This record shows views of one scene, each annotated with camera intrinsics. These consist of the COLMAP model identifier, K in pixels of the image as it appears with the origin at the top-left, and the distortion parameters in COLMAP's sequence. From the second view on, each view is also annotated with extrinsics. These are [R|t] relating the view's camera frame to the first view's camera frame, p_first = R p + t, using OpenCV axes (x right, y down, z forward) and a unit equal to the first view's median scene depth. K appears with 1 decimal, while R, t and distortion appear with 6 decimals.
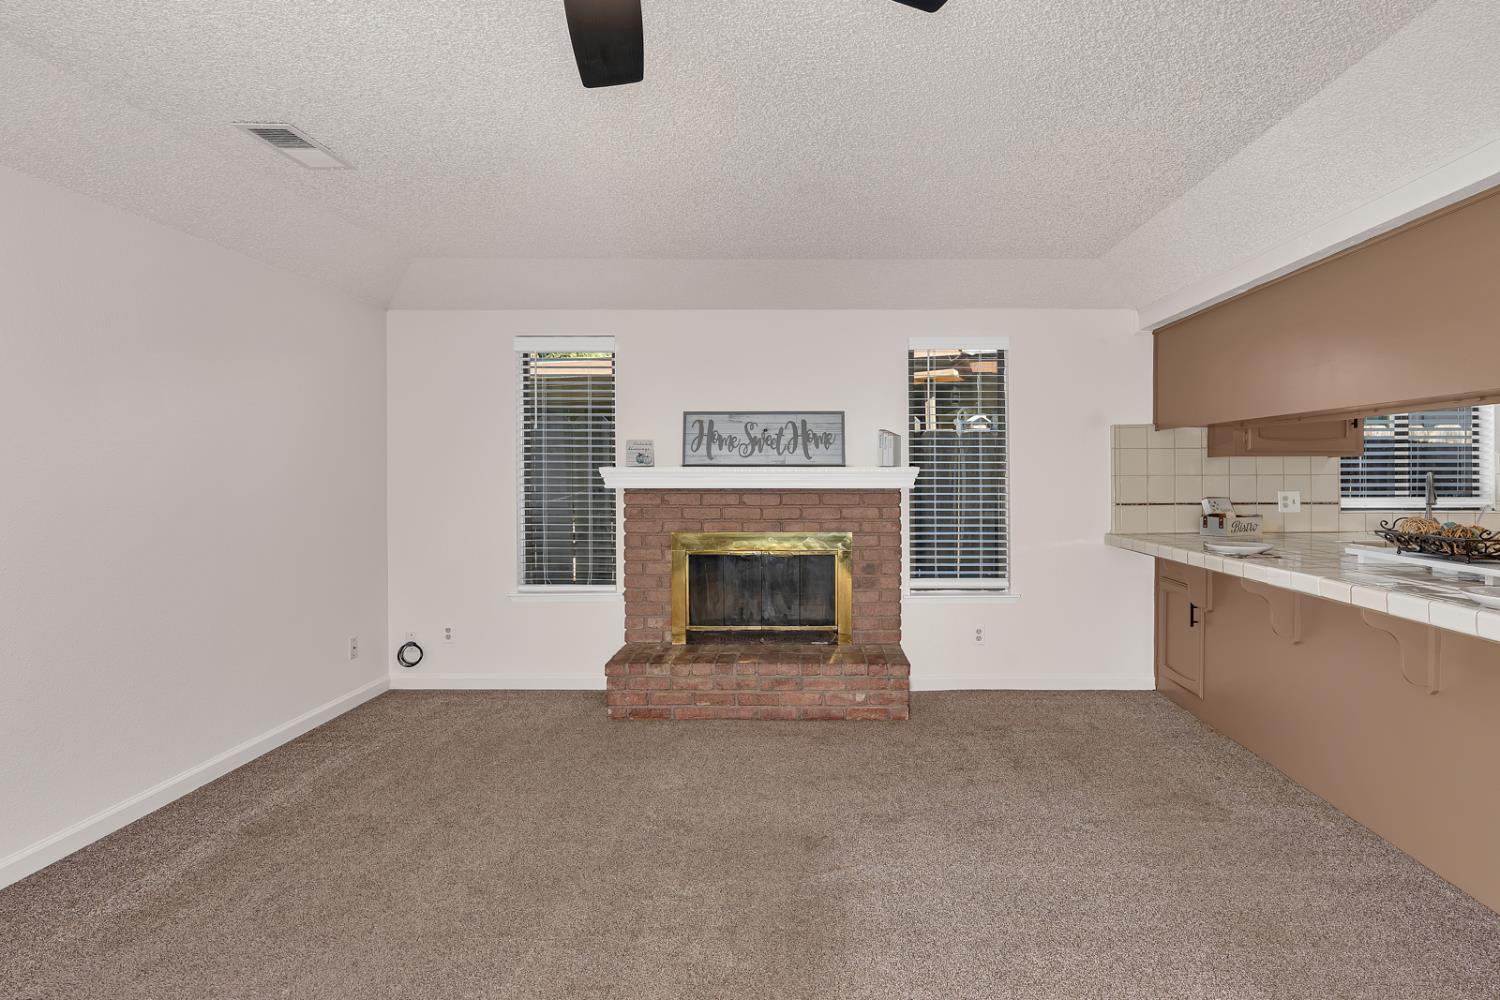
lens RADIAL K [[754.4, 0, 789.0], [0, 754.4, 477.6], [0, 0, 1]] dist [-0.004078, 0.000060]
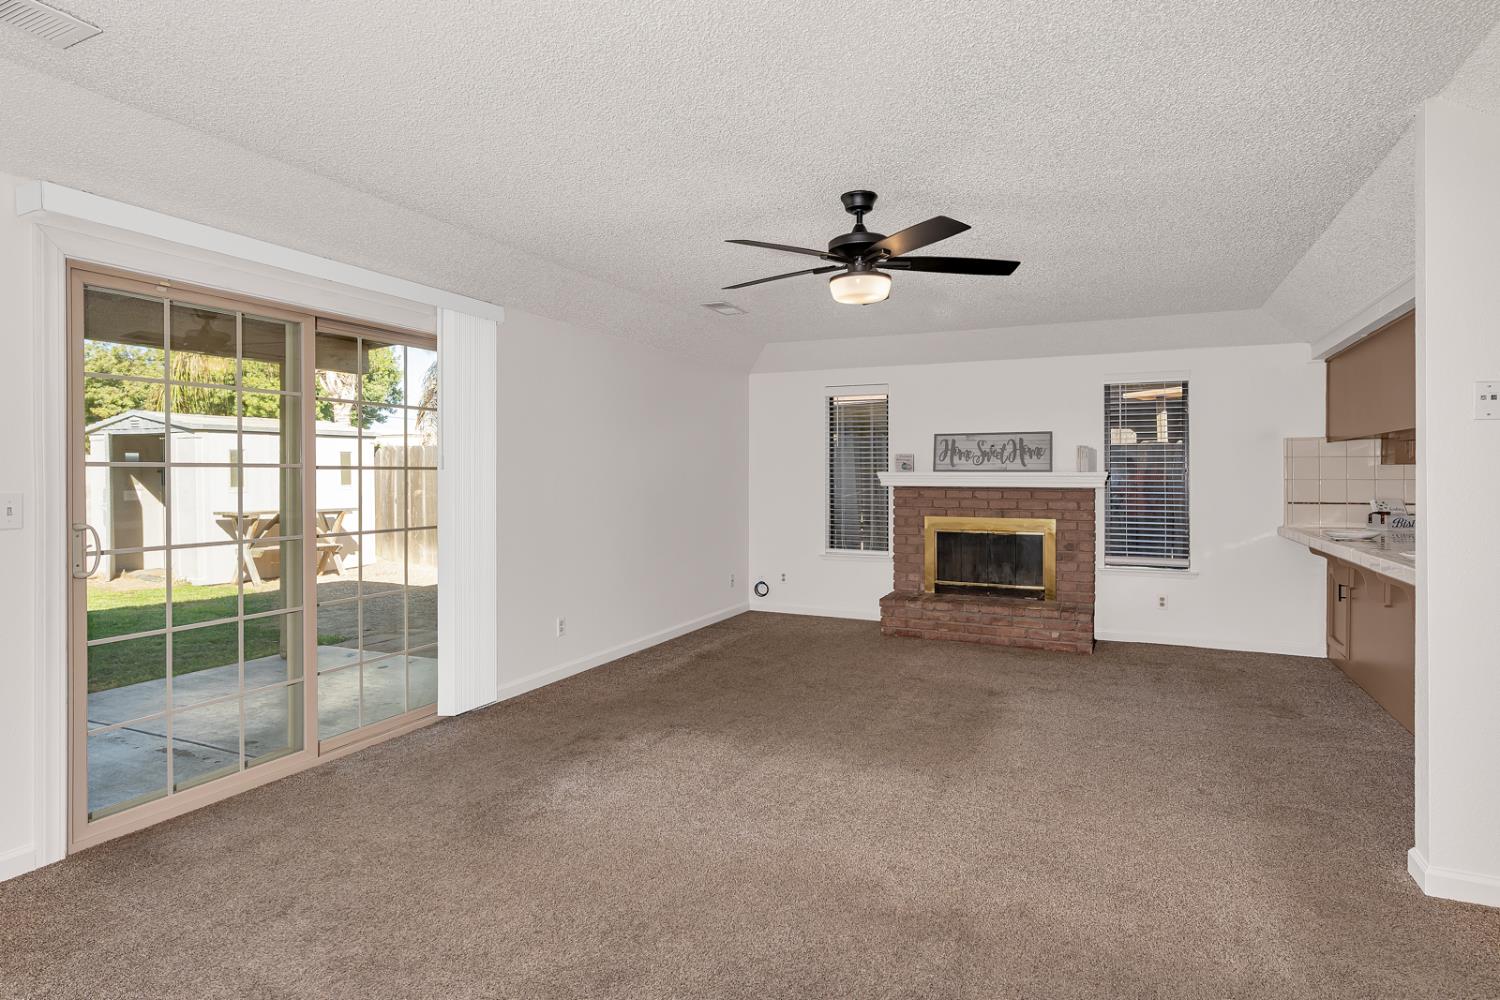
lens RADIAL K [[754.4, 0, 789.0], [0, 754.4, 477.6], [0, 0, 1]] dist [-0.004078, 0.000060]
pose [[0.928934, 0.004621, -0.370216, 0.139167], [-0.006565, 0.999970, -0.003990, 0.004637], [0.370187, 0.006137, 0.928937, -0.455989]]
